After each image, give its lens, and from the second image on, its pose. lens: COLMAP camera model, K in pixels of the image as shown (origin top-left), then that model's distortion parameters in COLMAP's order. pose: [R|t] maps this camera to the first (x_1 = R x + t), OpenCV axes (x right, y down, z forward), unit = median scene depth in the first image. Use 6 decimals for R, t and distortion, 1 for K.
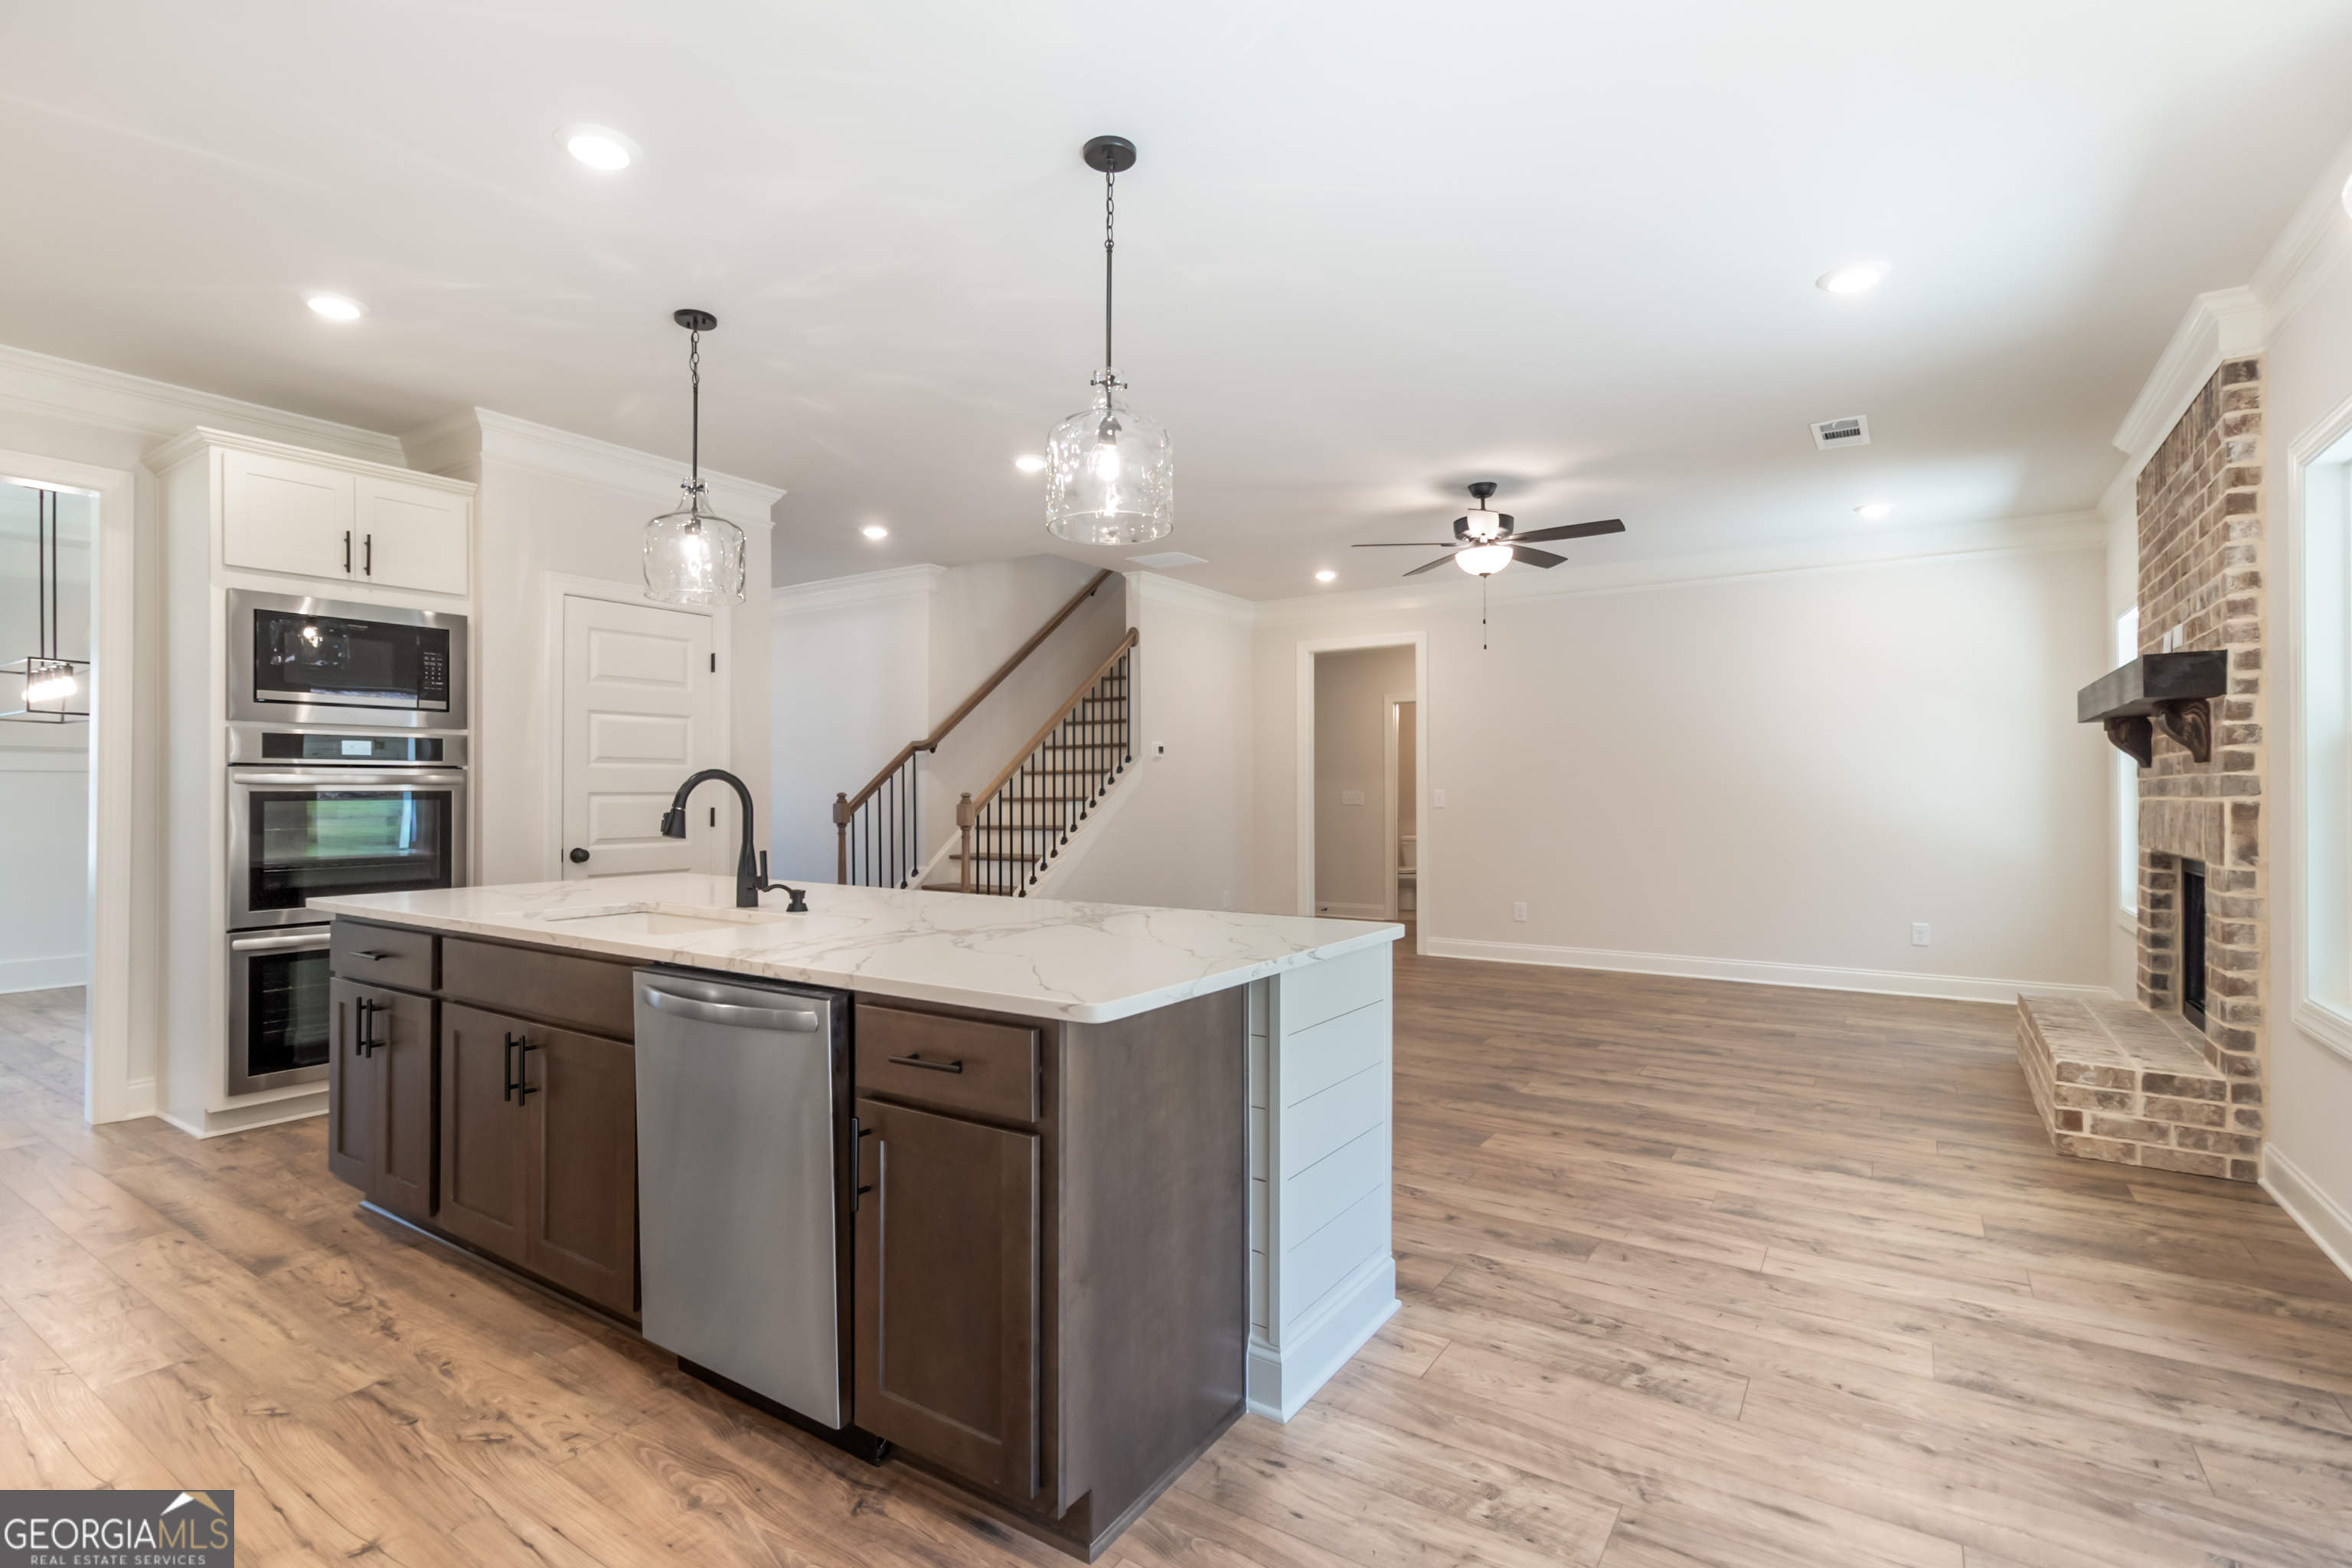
lens RADIAL K [[1095.6, 0, 1171.0], [0, 1095.6, 785.3], [0, 0, 1]] dist [0.000106, 0.000992]
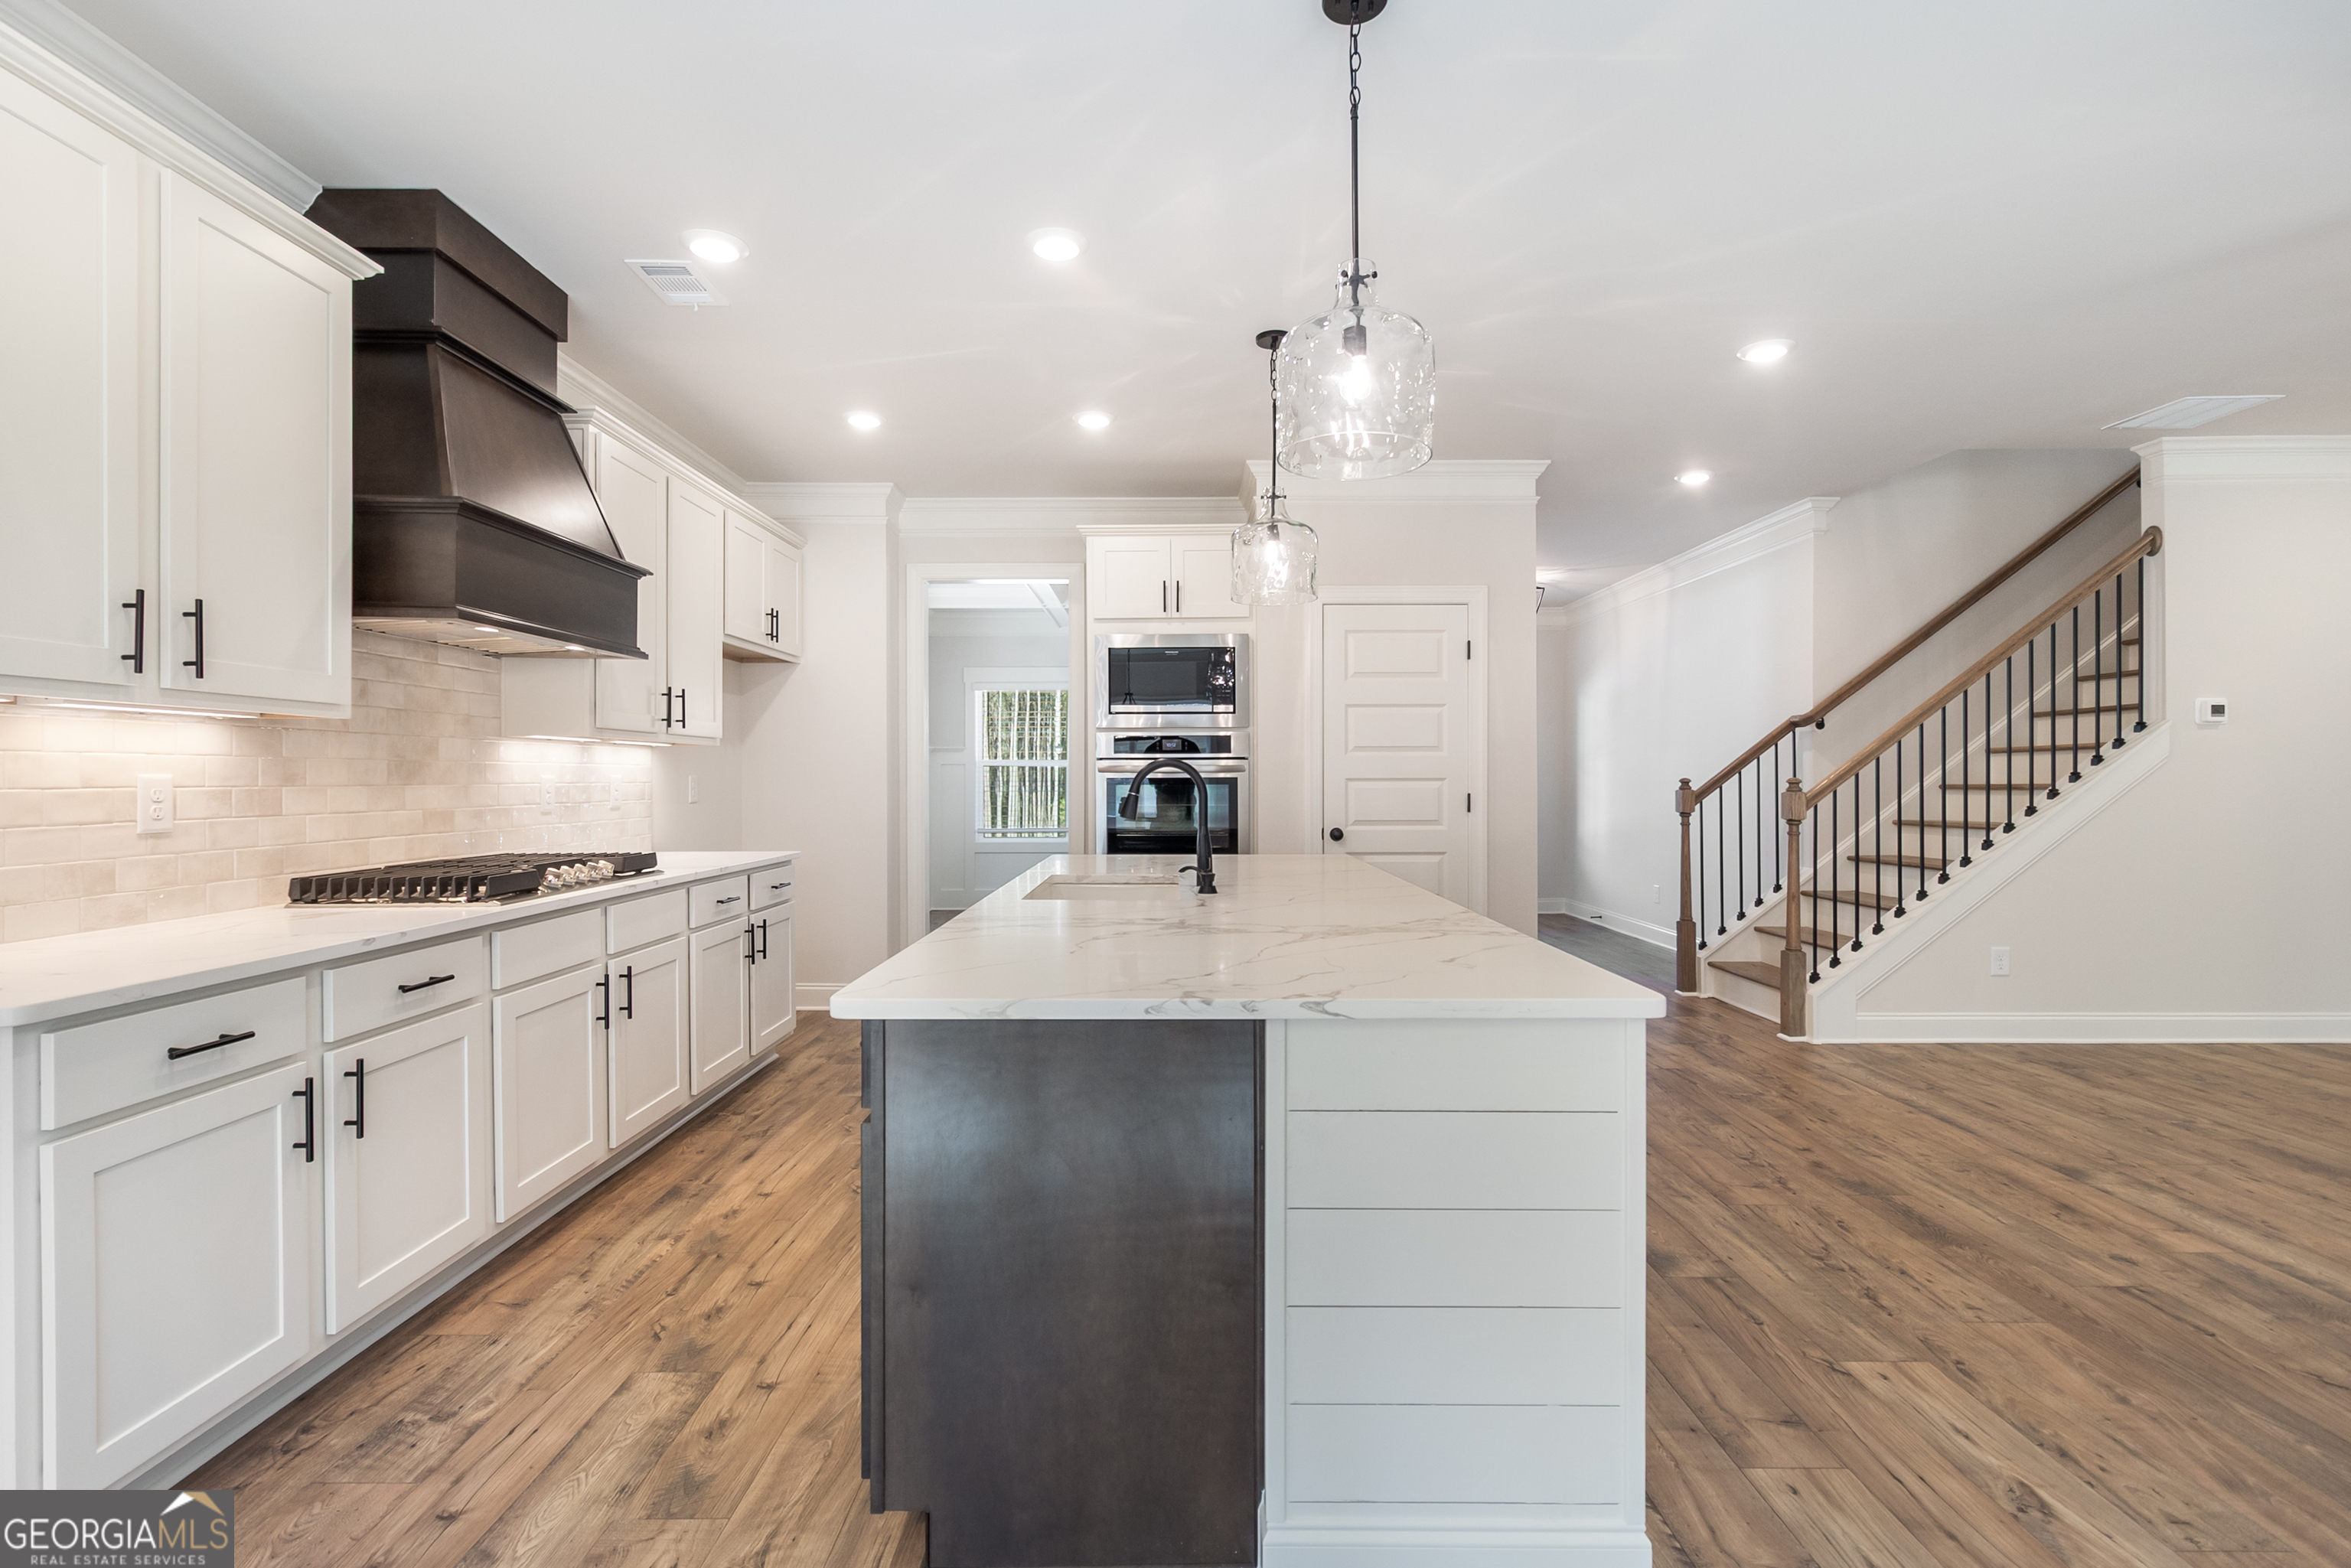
lens RADIAL K [[1095.1, 0, 1176.5], [0, 1095.1, 781.6], [0, 0, 1]] dist [0.000106, 0.000992]
pose [[0.554246, 0.002113, -0.832350, 0.409160], [0.006723, 0.999953, 0.007016, 0.001058], [0.832326, -0.009484, 0.554205, 0.321638]]
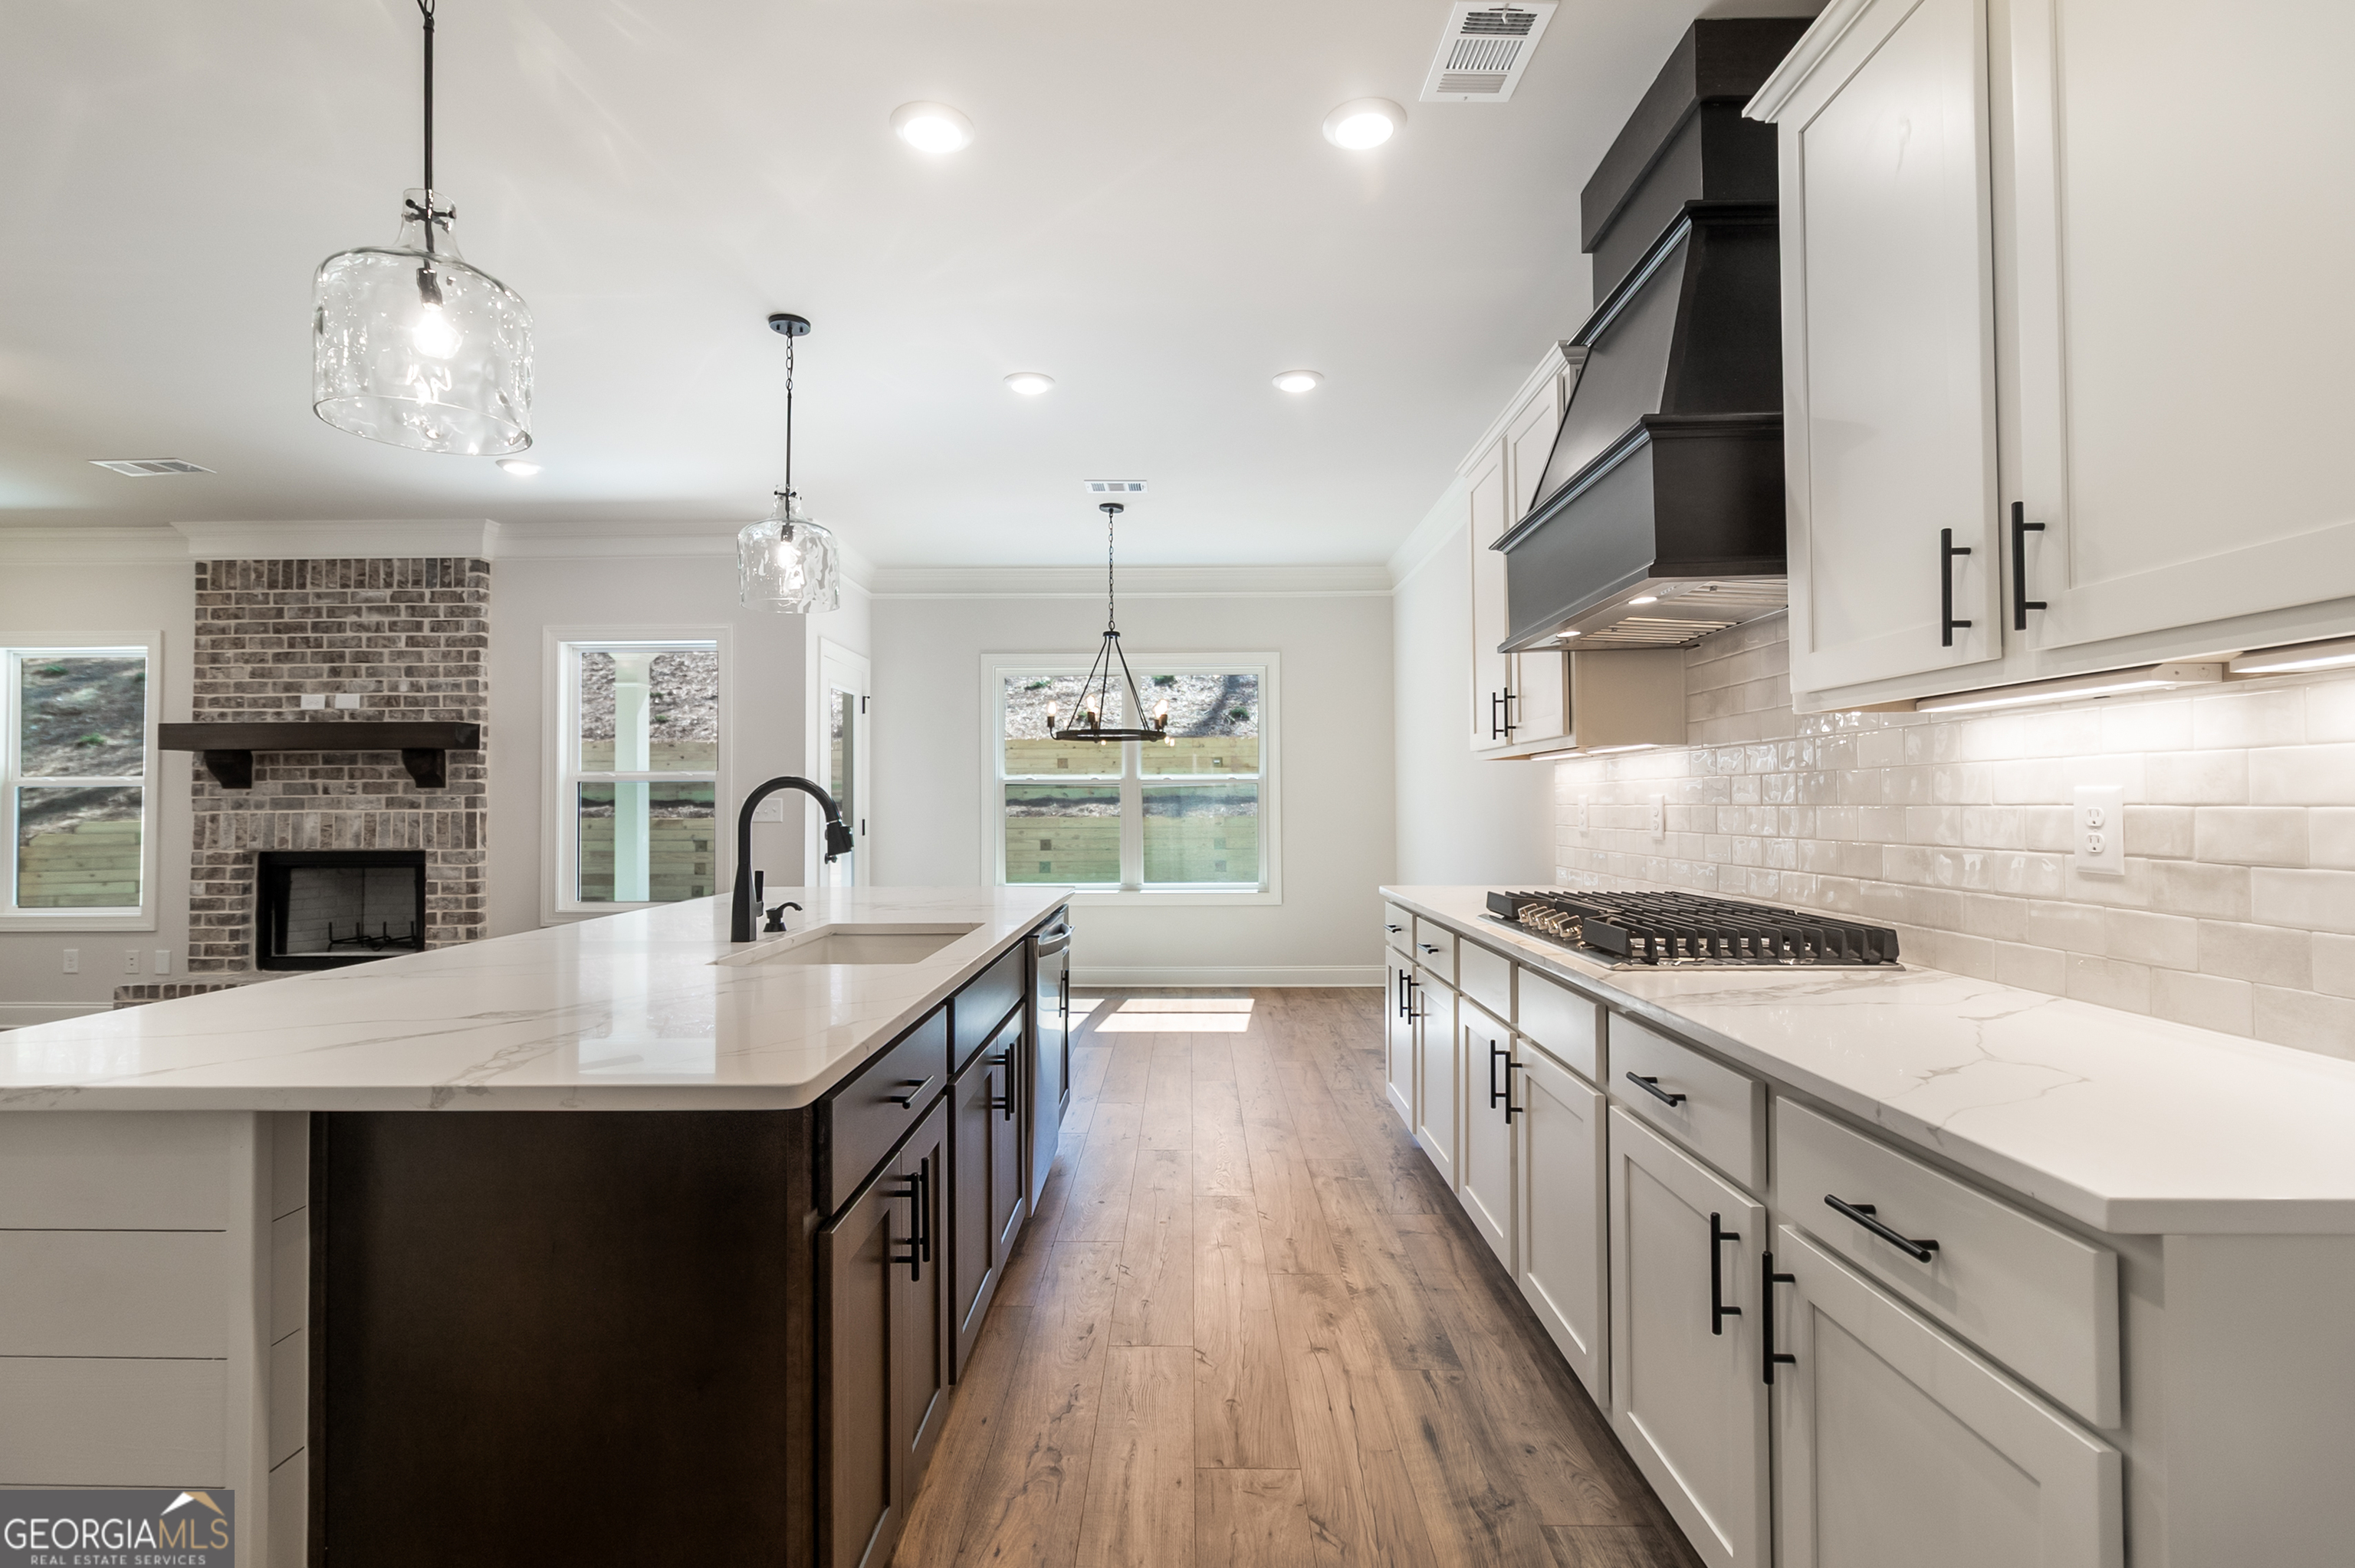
lens RADIAL K [[1096.8, 0, 1171.2], [0, 1096.8, 778.5], [0, 0, 1]] dist [0.000106, 0.000992]
pose [[-0.540505, 0.021875, 0.841056, -1.053080], [0.000031, 0.999662, -0.025980, 0.007521], [-0.841341, -0.014016, -0.540324, 0.983566]]
